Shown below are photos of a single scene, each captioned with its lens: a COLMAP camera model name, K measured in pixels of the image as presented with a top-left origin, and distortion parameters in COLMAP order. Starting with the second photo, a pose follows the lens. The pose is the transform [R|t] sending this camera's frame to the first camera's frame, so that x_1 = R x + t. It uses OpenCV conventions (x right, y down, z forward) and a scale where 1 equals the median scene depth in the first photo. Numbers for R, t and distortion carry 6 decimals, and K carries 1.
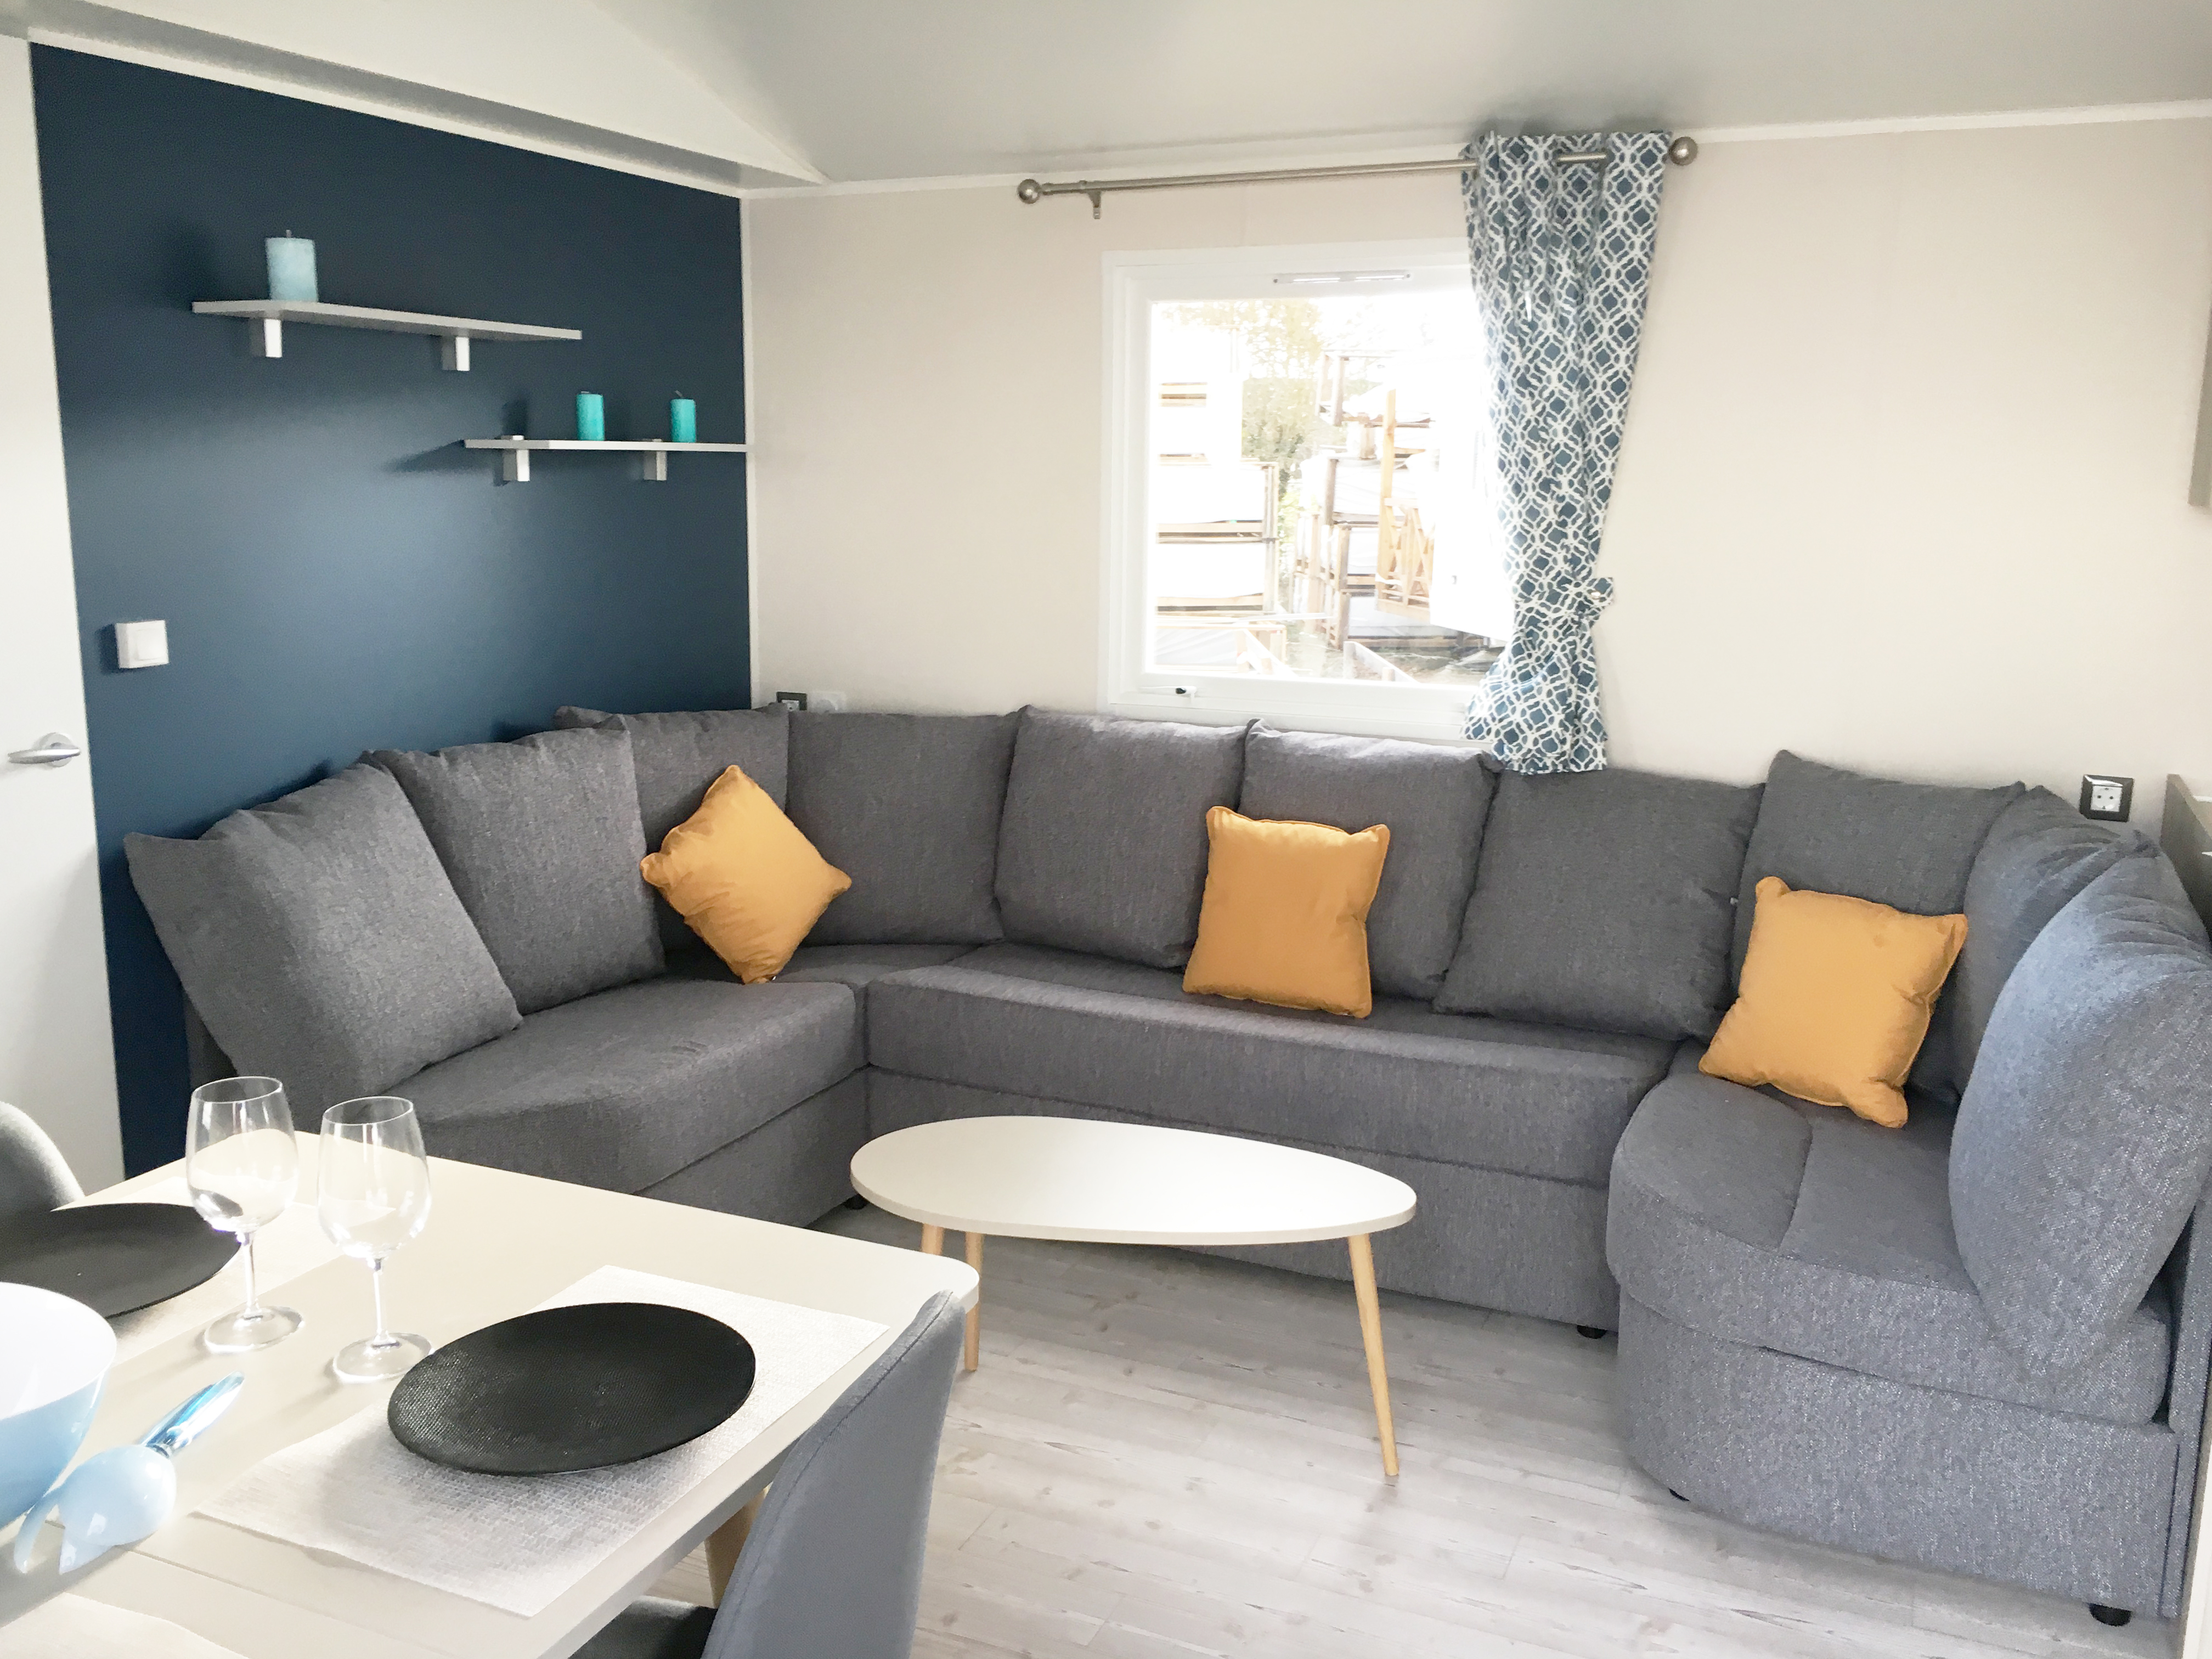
lens RADIAL K [[1880.5, 0, 1077.9], [0, 1880.5, 820.8], [0, 0, 1]] dist [0.074093, -0.077355]
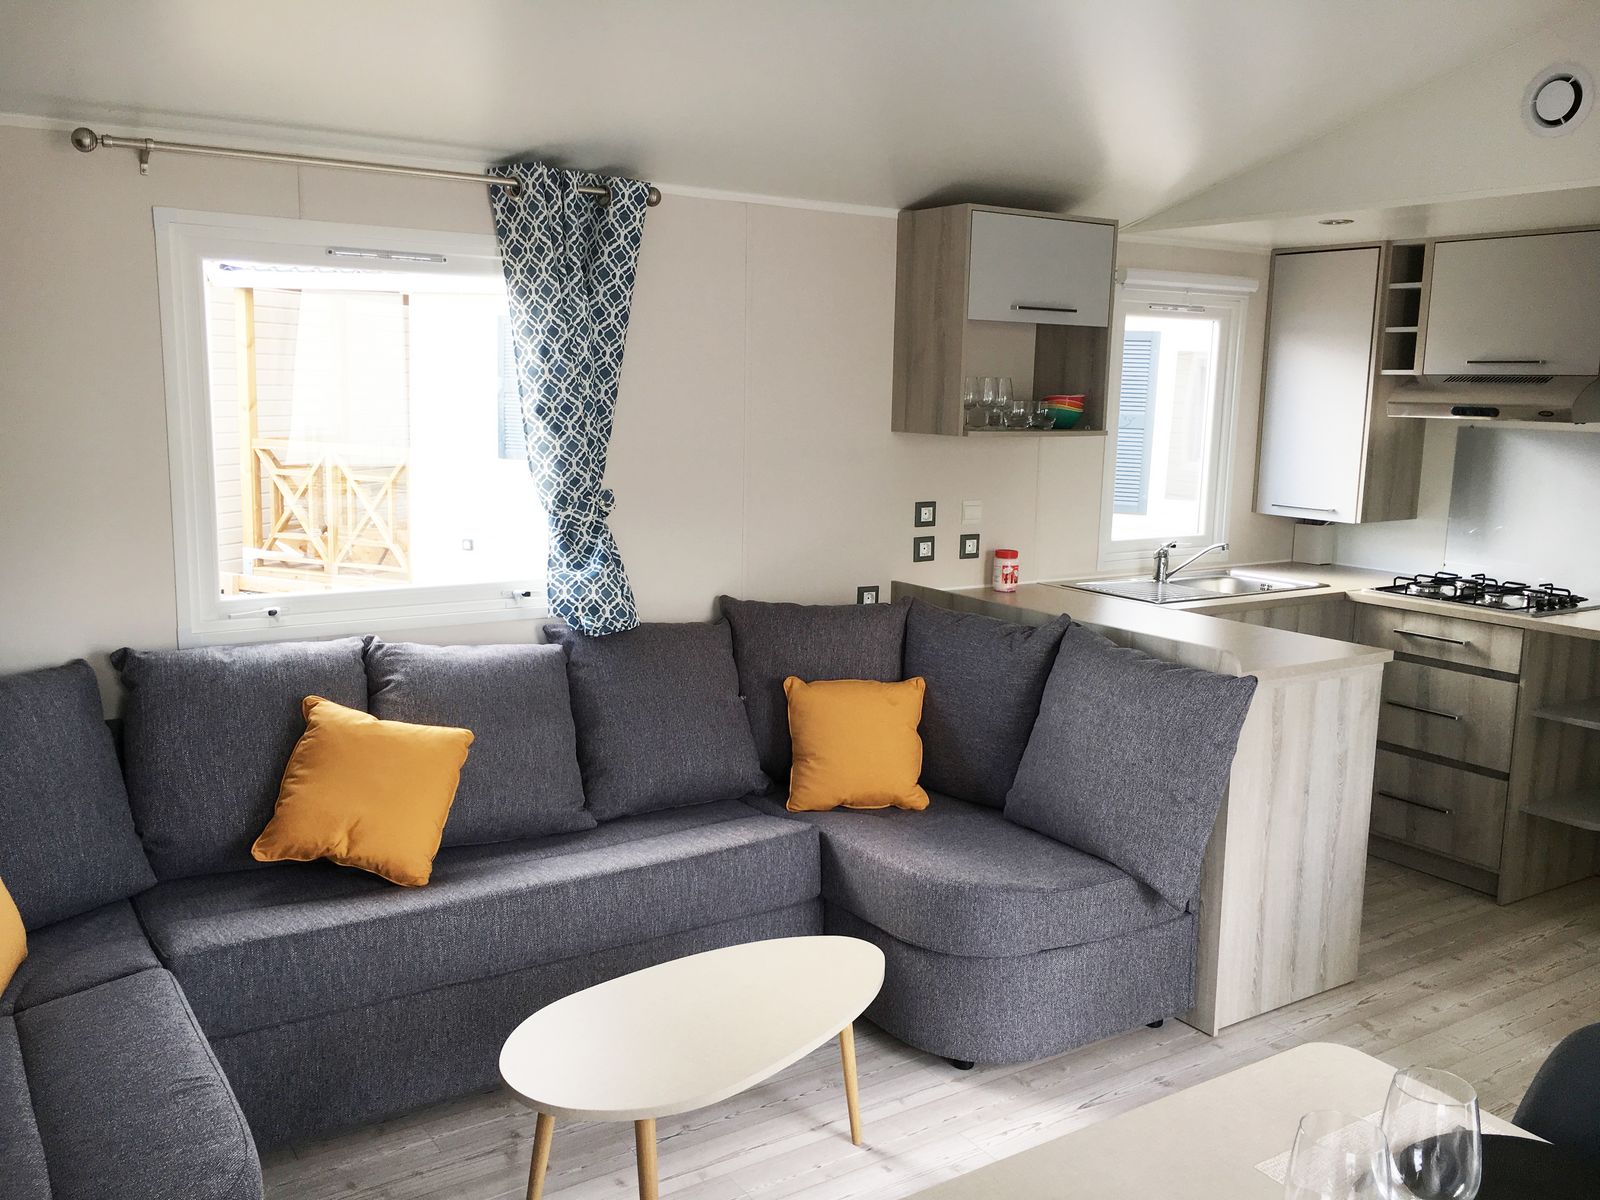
lens RADIAL K [[1360.2, 0, 779.7], [0, 1360.2, 593.7], [0, 0, 1]] dist [0.074093, -0.077355]
pose [[0.549274, -0.130110, 0.825451, -0.495278], [0.144351, 0.987728, 0.059634, -0.094822], [-0.823080, 0.086399, 0.561315, 0.338429]]
